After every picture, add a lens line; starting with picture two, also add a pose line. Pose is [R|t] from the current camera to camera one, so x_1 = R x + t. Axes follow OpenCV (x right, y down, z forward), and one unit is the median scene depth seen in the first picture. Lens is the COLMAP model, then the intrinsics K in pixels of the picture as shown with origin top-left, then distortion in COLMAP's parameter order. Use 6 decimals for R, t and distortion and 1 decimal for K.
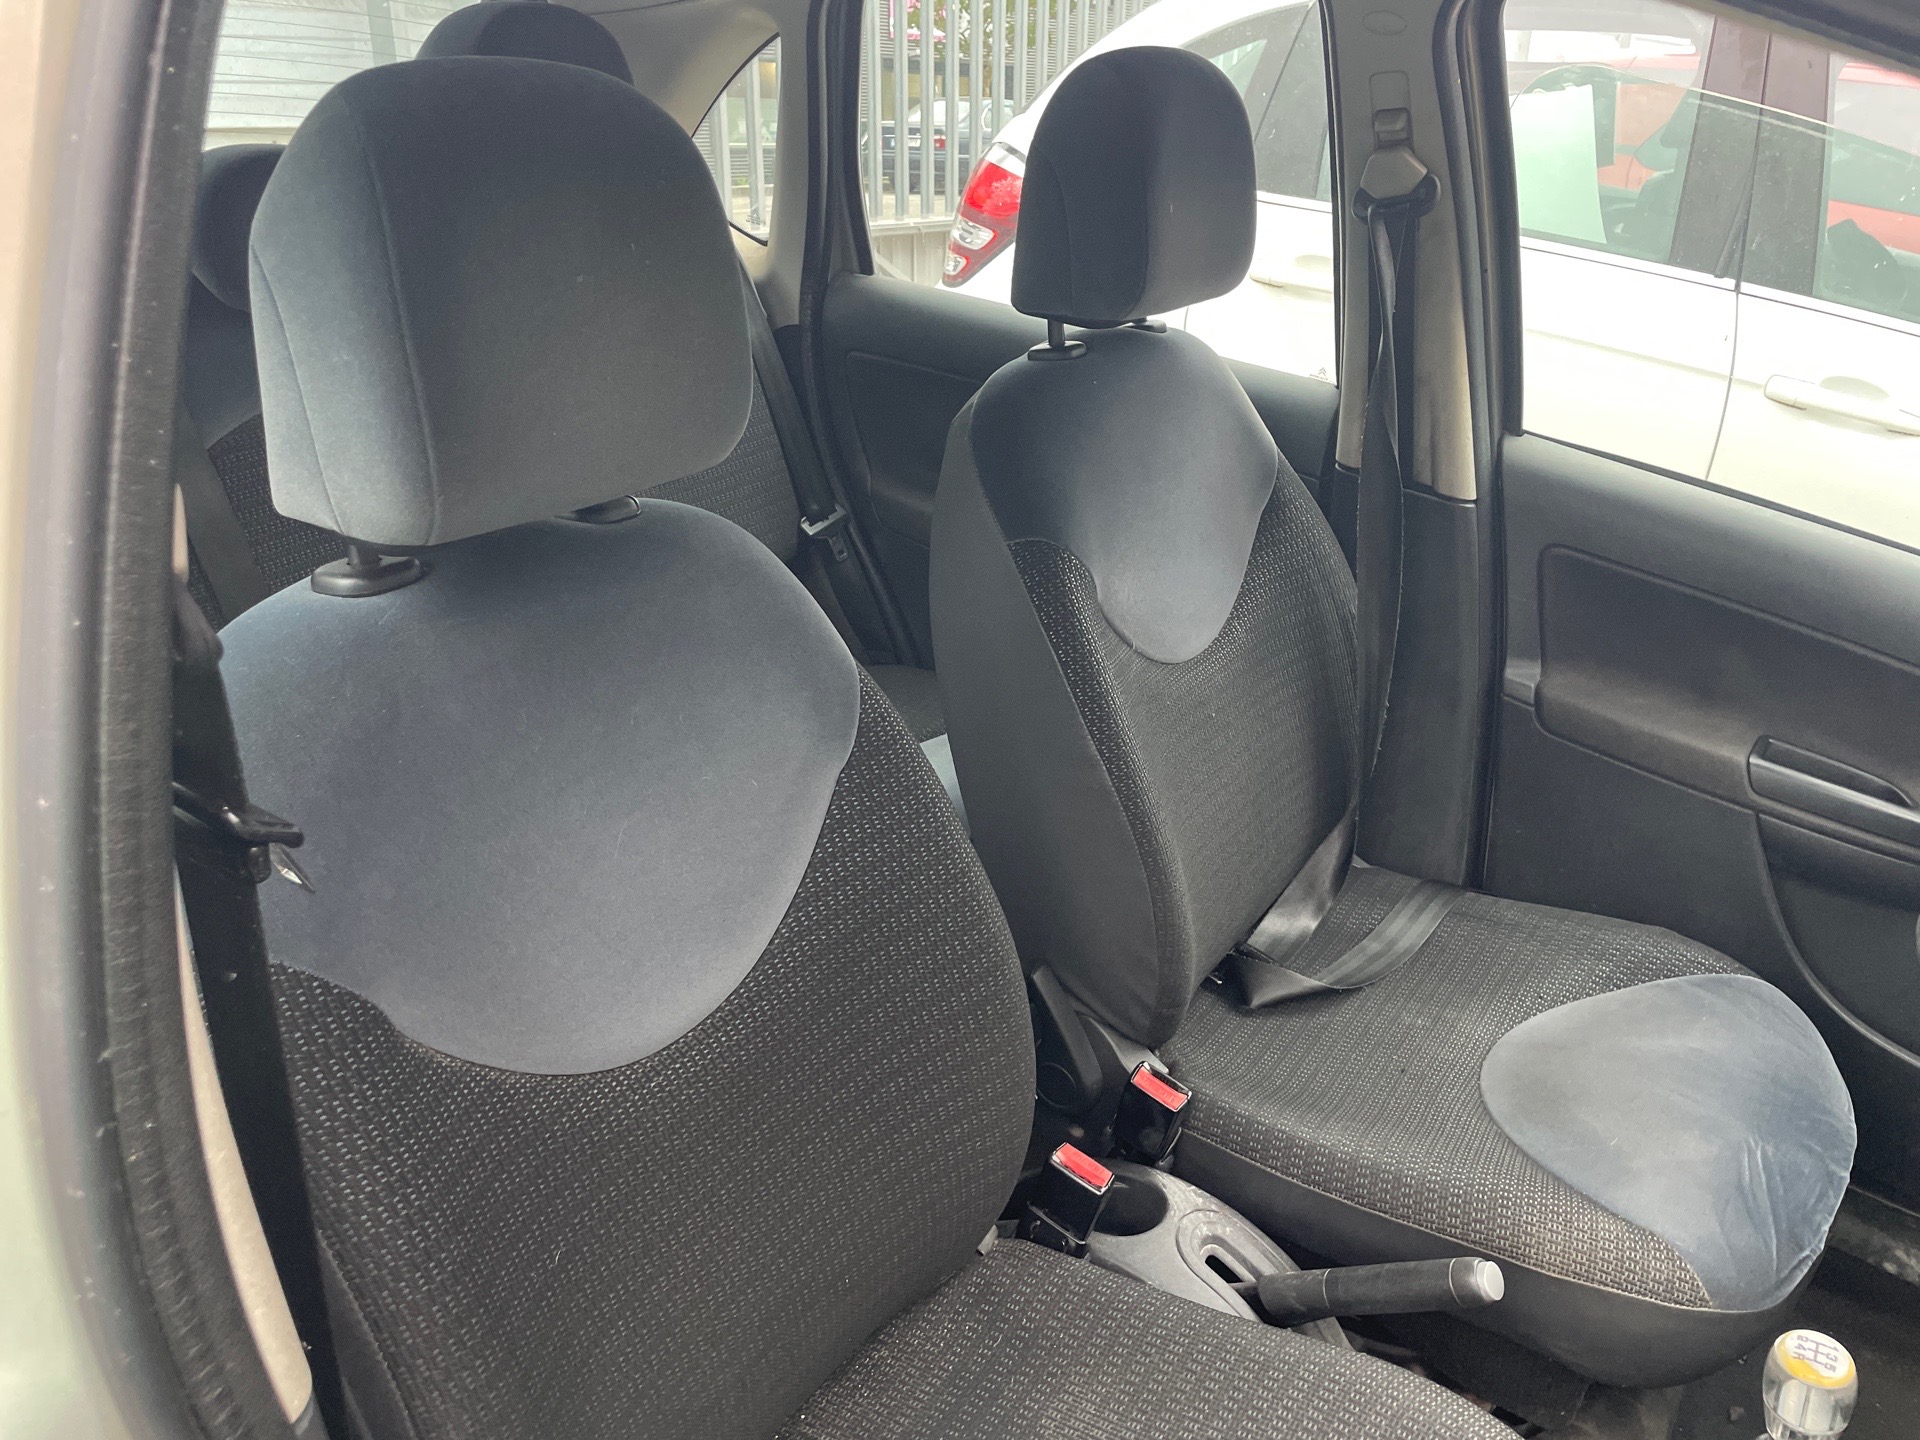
lens RADIAL K [[1446.6, 0, 955.0], [0, 1446.6, 719.0], [0, 0, 1]] dist [0.079694, -0.100421]
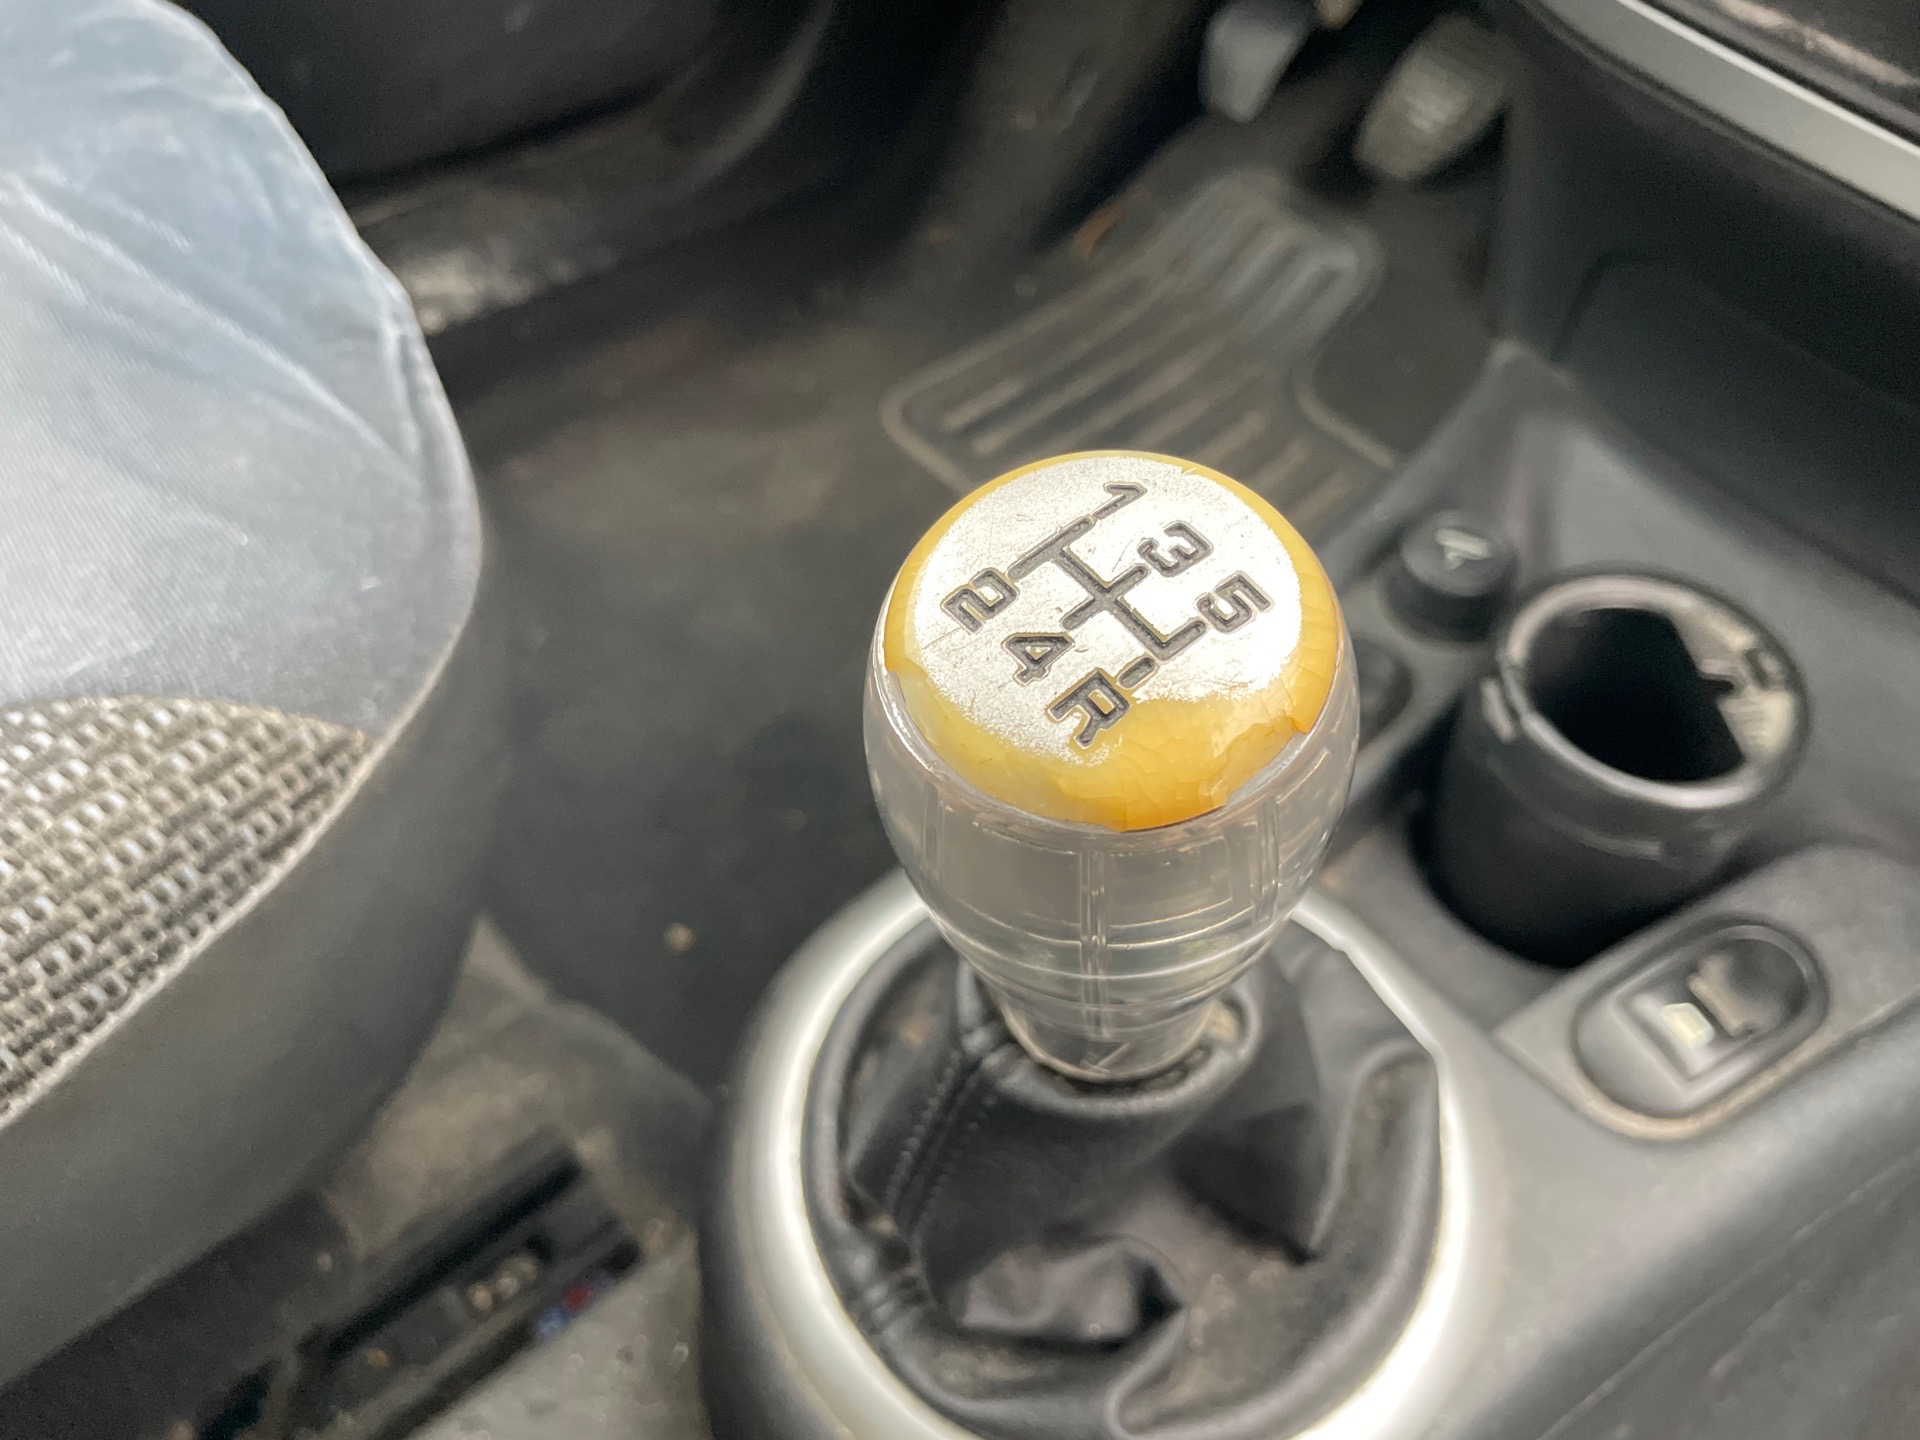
lens RADIAL K [[1519.2, 0, 965.6], [0, 1519.2, 712.6], [0, 0, 1]] dist [0.001530, -0.016306]
pose [[0.305887, -0.781232, 0.544160, 0.348478], [0.447584, 0.622456, 0.642041, 0.237234], [-0.840299, 0.047165, 0.540068, 0.661041]]
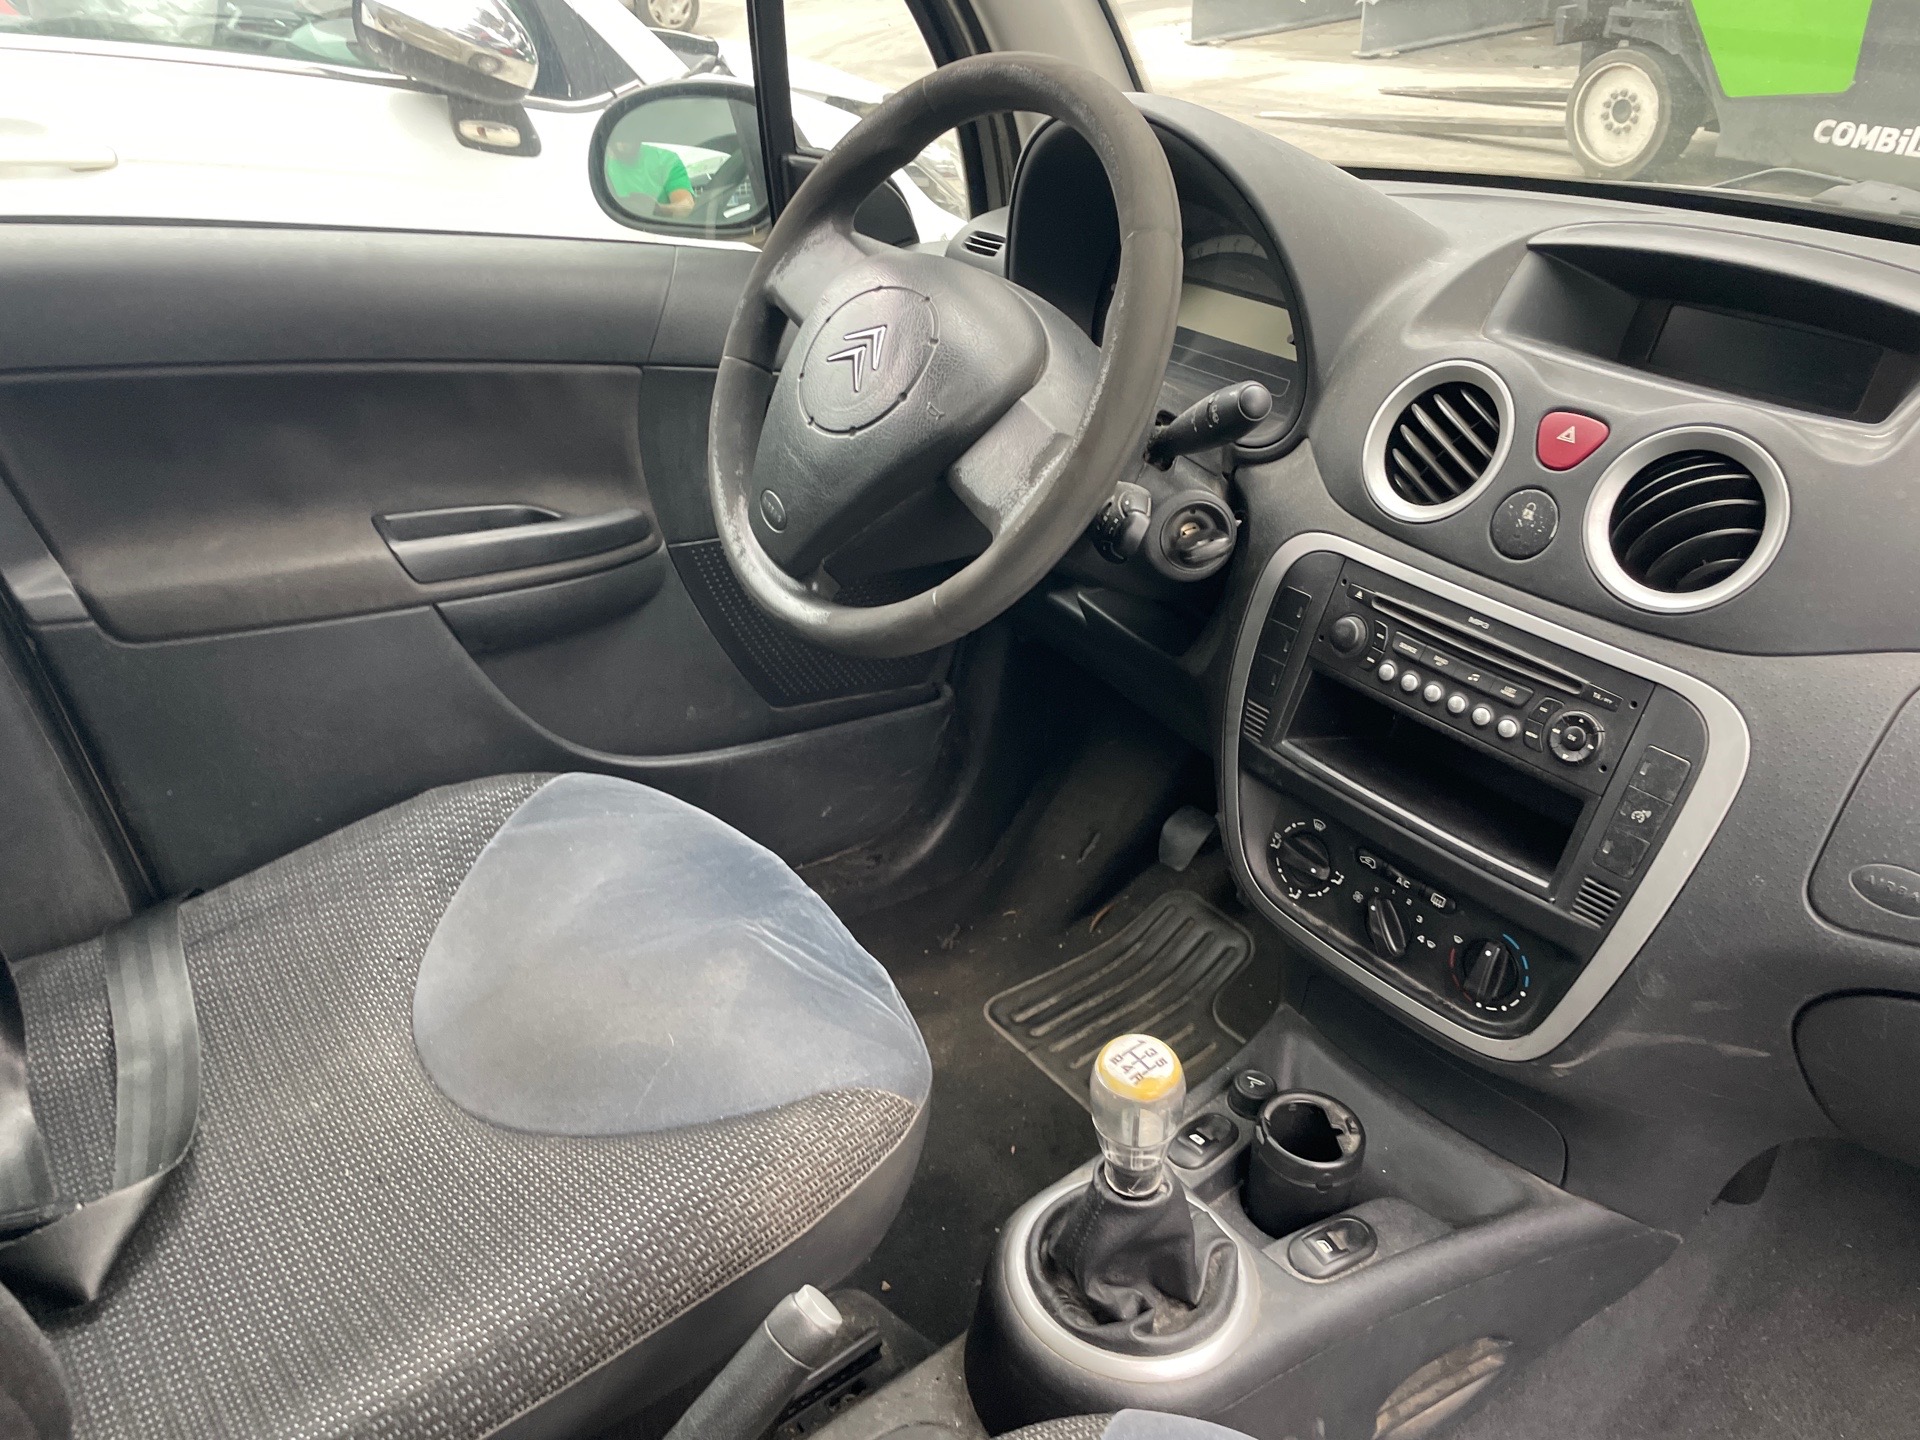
lens RADIAL K [[1446.6, 0, 930.5], [0, 1446.6, 738.6], [0, 0, 1]] dist [0.079694, -0.100421]
pose [[0.343735, -0.511651, 0.787438, -0.020439], [0.408917, 0.836411, 0.364970, -0.061652], [-0.845360, 0.196544, 0.496727, 0.457636]]
